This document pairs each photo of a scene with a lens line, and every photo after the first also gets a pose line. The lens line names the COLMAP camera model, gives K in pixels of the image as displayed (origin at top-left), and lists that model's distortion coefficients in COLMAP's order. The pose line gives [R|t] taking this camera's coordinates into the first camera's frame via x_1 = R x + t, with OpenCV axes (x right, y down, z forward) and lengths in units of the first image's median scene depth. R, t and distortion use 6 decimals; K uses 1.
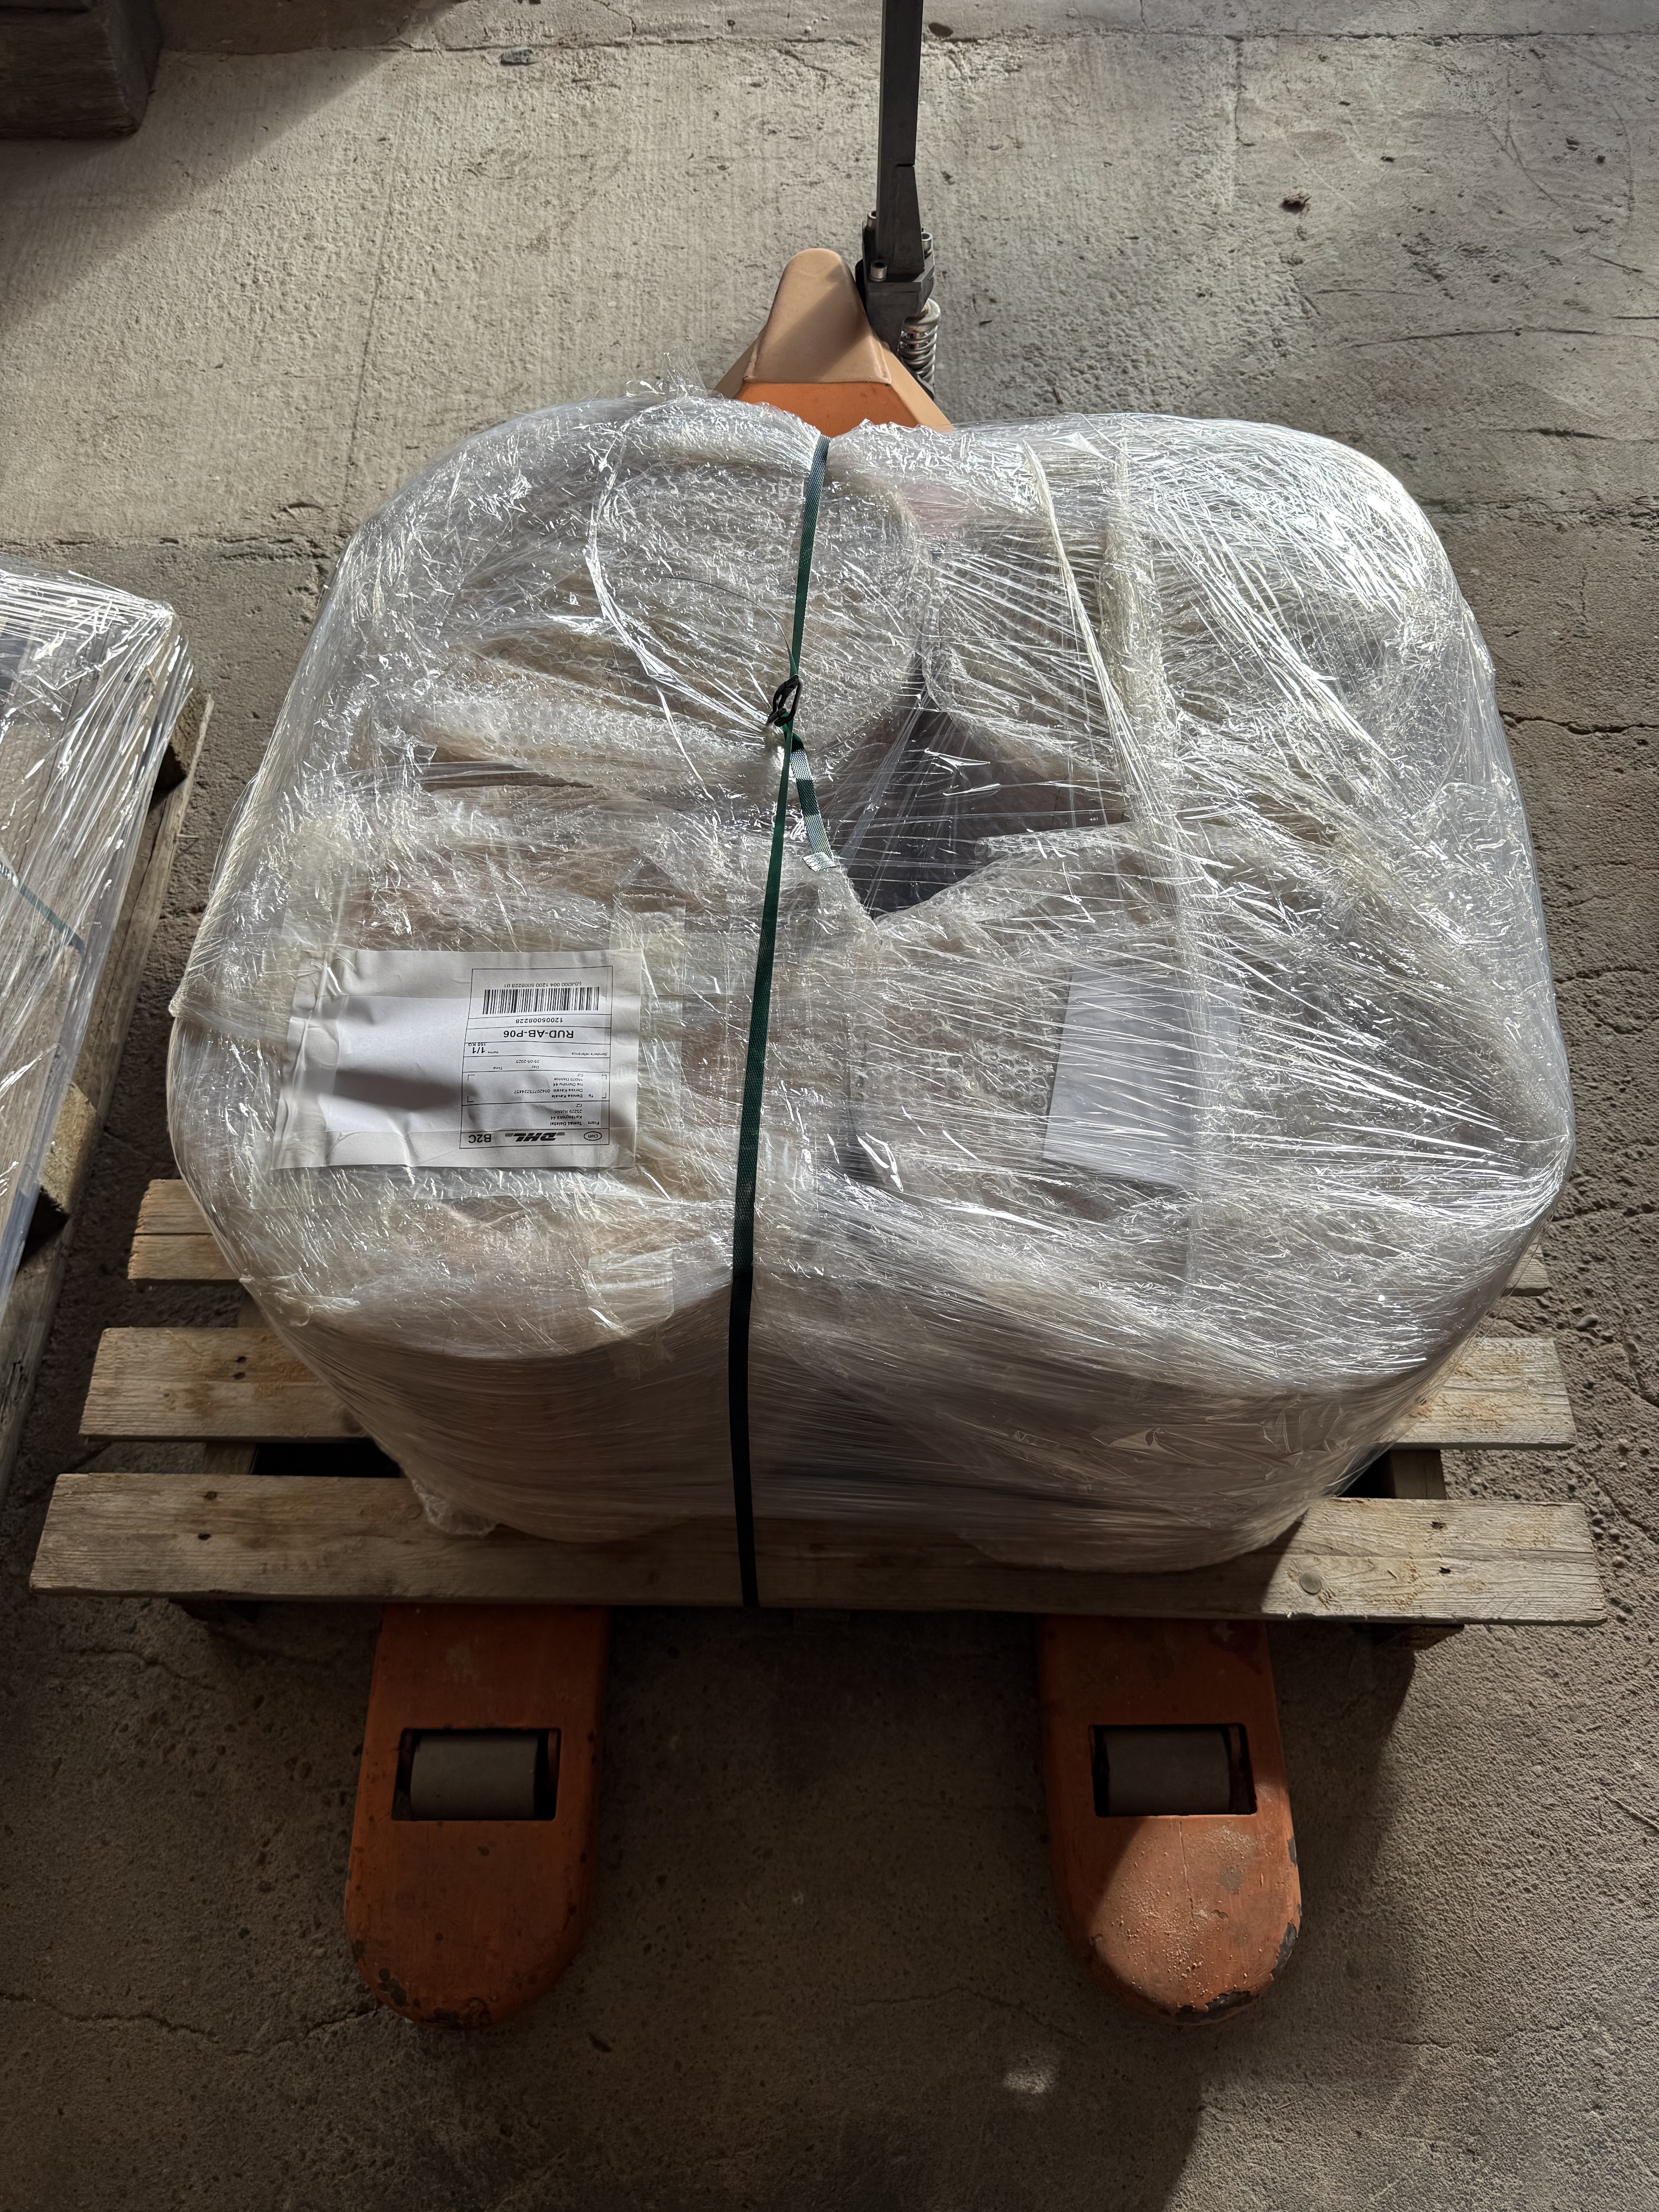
lens RADIAL K [[1538.6, 0, 829.5], [0, 1538.6, 1106.0], [0, 0, 1]] dist [0.007118, -0.004608]
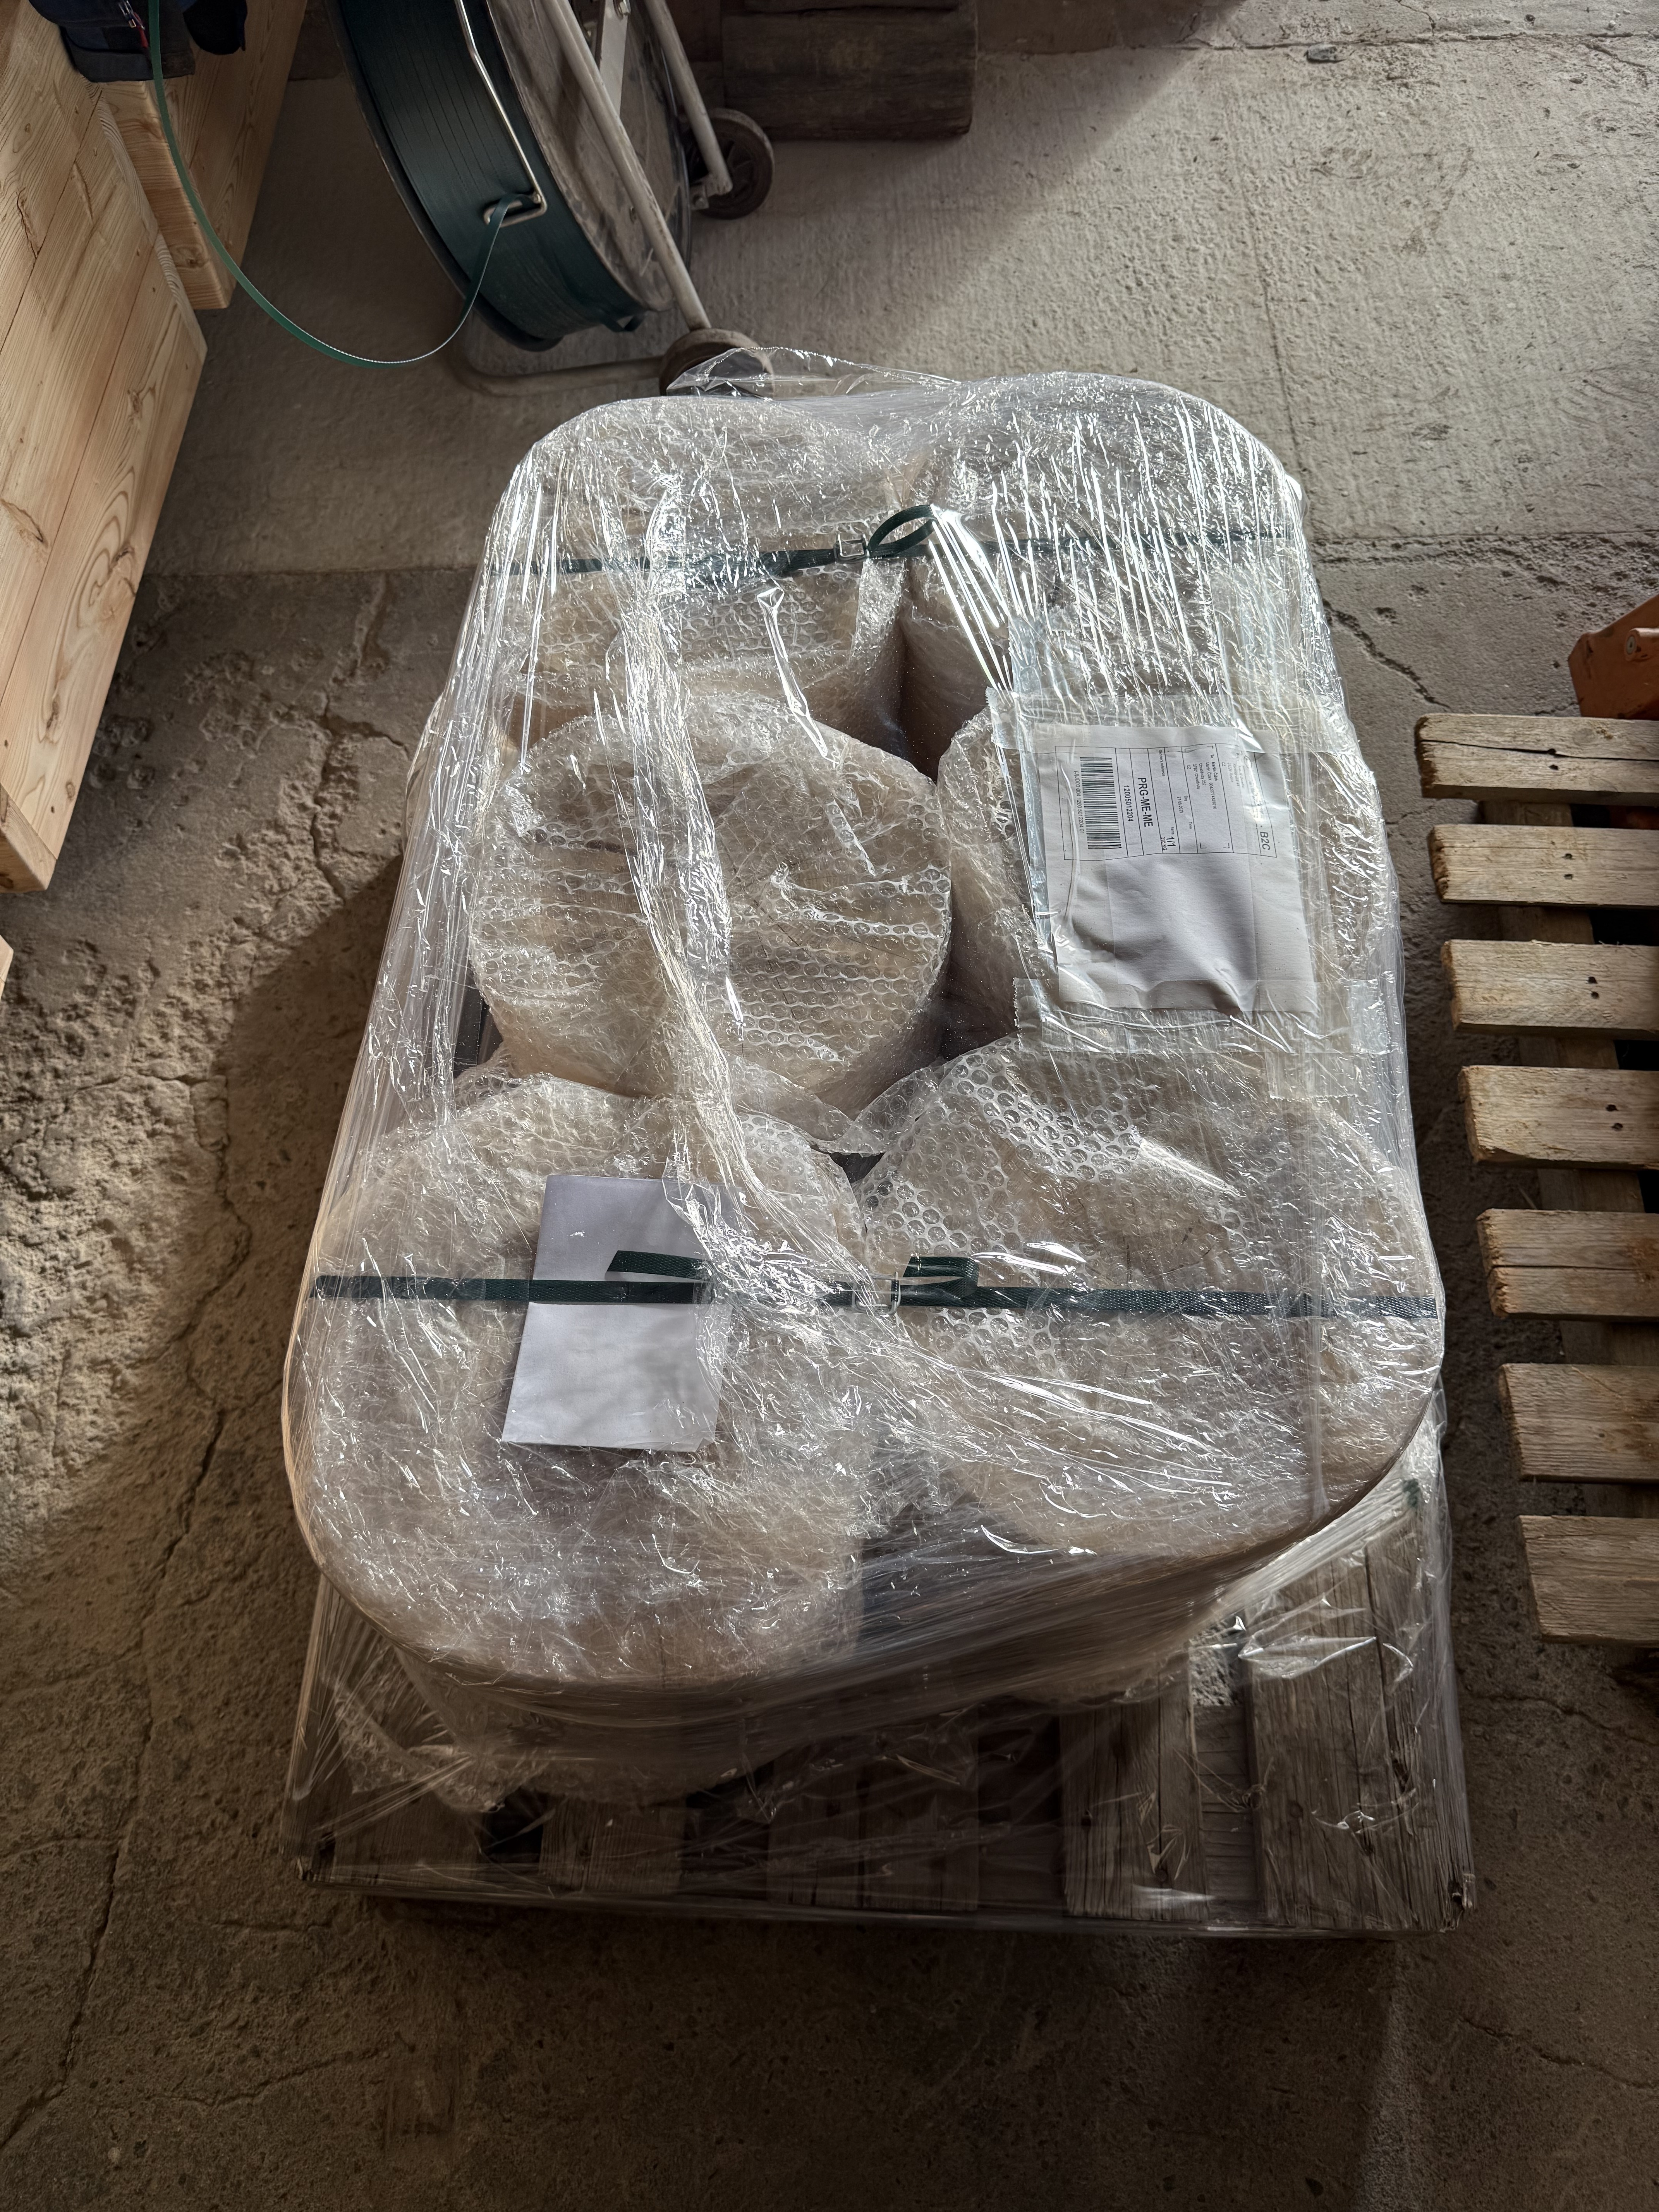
lens RADIAL K [[1538.6, 0, 829.5], [0, 1538.6, 1106.0], [0, 0, 1]] dist [0.007118, -0.004608]
pose [[0.999543, 0.013203, -0.027199, -0.527860], [-0.013211, 0.999913, -0.000111, -0.007516], [0.027195, 0.000470, 0.999630, 0.011665]]
